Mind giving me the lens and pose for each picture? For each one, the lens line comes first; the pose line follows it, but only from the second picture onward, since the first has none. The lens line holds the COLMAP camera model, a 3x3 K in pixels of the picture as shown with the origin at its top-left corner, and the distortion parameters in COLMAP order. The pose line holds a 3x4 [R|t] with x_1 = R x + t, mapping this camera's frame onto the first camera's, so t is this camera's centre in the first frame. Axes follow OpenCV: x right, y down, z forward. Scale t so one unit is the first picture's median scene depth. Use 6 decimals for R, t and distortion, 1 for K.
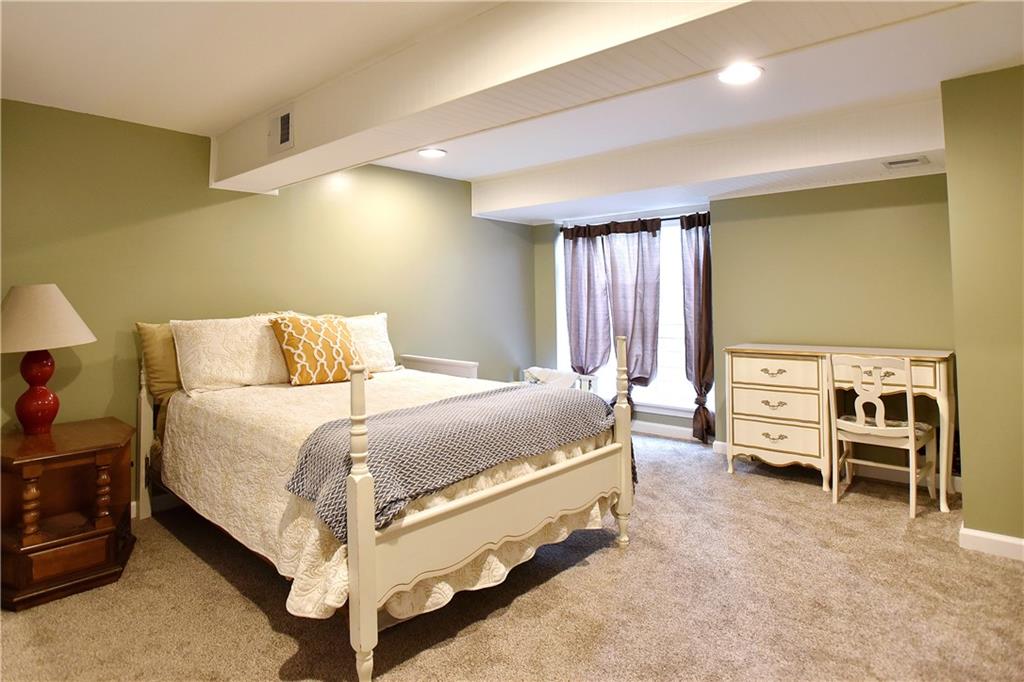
lens RADIAL K [[511.4, 0, 510.2], [0, 511.4, 326.8], [0, 0, 1]] dist [-0.047174, 0.014743]
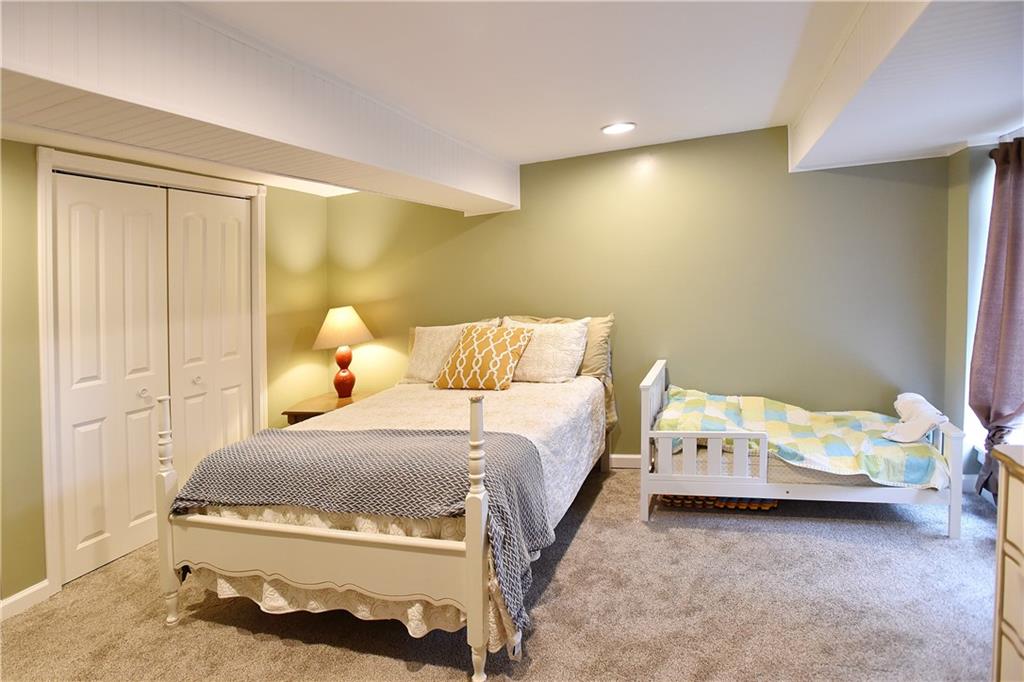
lens RADIAL K [[511.4, 0, 510.2], [0, 511.4, 326.8], [0, 0, 1]] dist [-0.047174, 0.014743]
pose [[0.475520, 0.044349, -0.878586, 0.937483], [0.014374, 0.998203, 0.058166, -0.125016], [0.879587, -0.040288, 0.474029, 0.811432]]
